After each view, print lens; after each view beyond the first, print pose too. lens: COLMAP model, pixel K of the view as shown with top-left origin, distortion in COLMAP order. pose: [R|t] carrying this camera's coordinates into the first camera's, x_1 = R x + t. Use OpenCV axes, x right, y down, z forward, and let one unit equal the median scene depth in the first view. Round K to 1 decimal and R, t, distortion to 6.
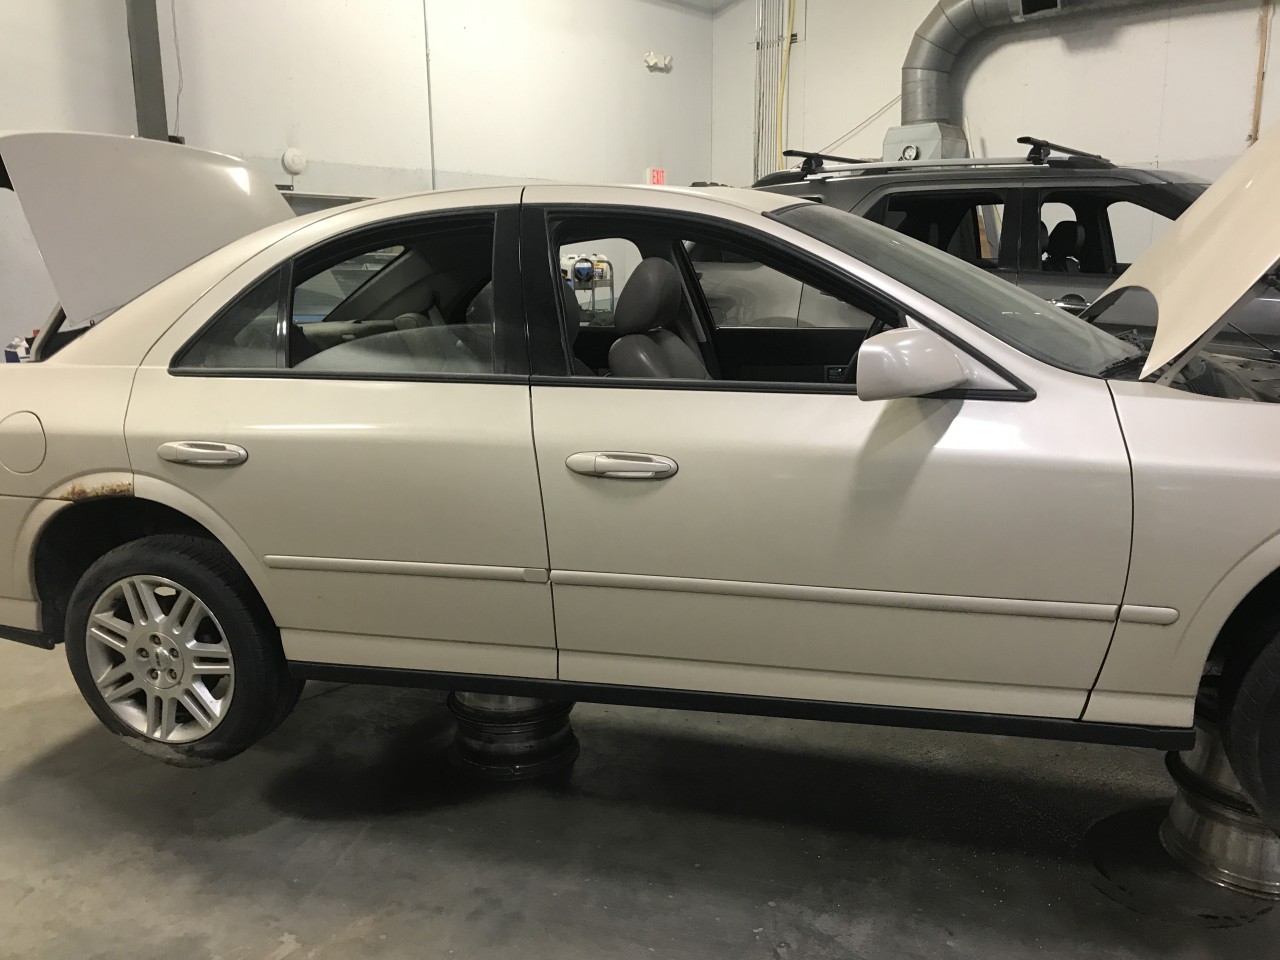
lens RADIAL K [[1042.6, 0, 638.4], [0, 1042.6, 510.5], [0, 0, 1]] dist [0.012704, 0.000217]
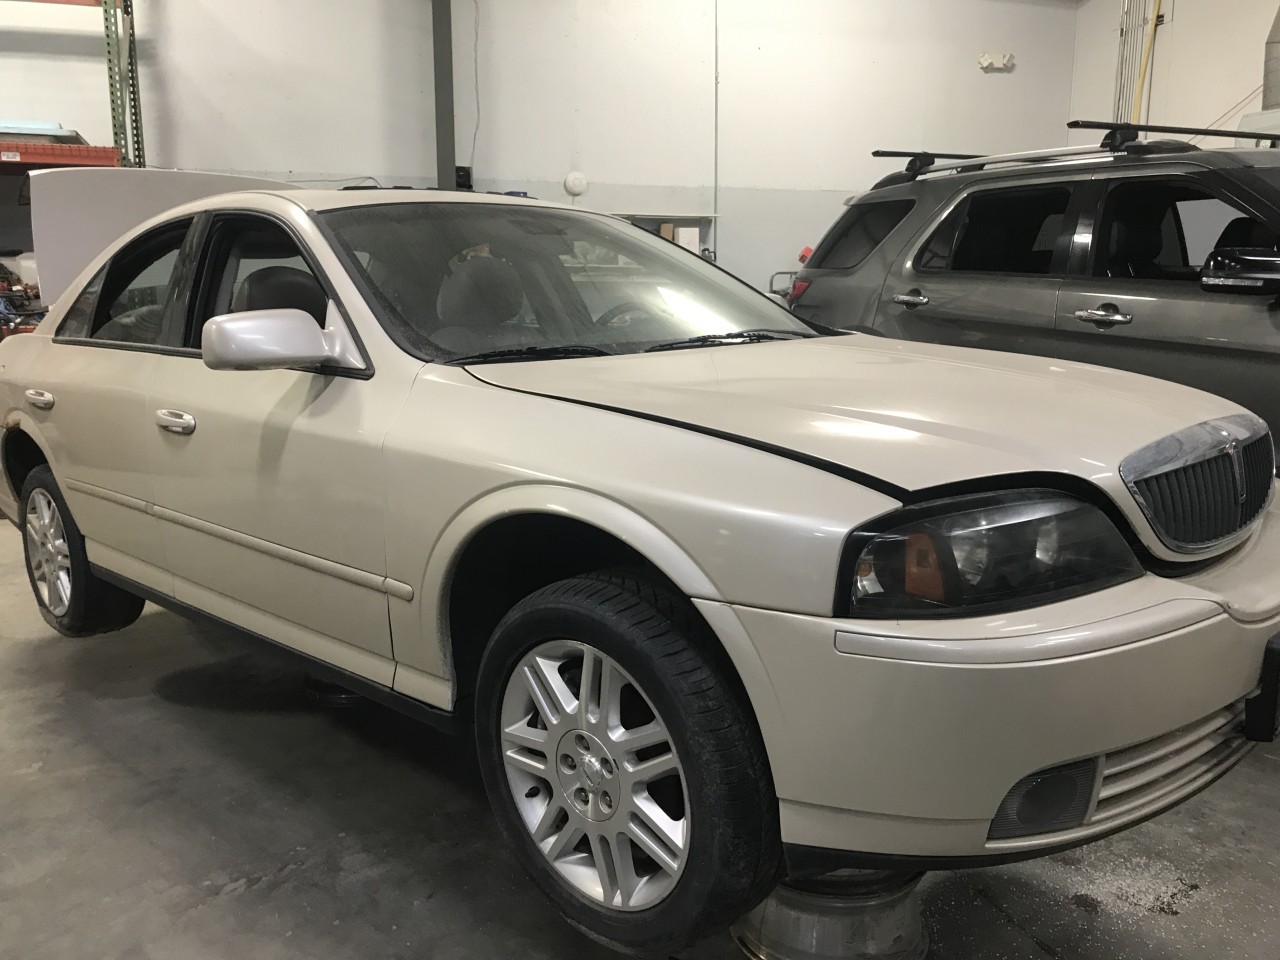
lens RADIAL K [[1042.6, 0, 638.4], [0, 1042.6, 510.5], [0, 0, 1]] dist [0.012704, 0.000217]
pose [[0.882331, 0.103469, -0.459115, 0.402907], [-0.111290, 0.993737, 0.010075, -0.004917], [0.457282, 0.042205, 0.888320, 0.067427]]
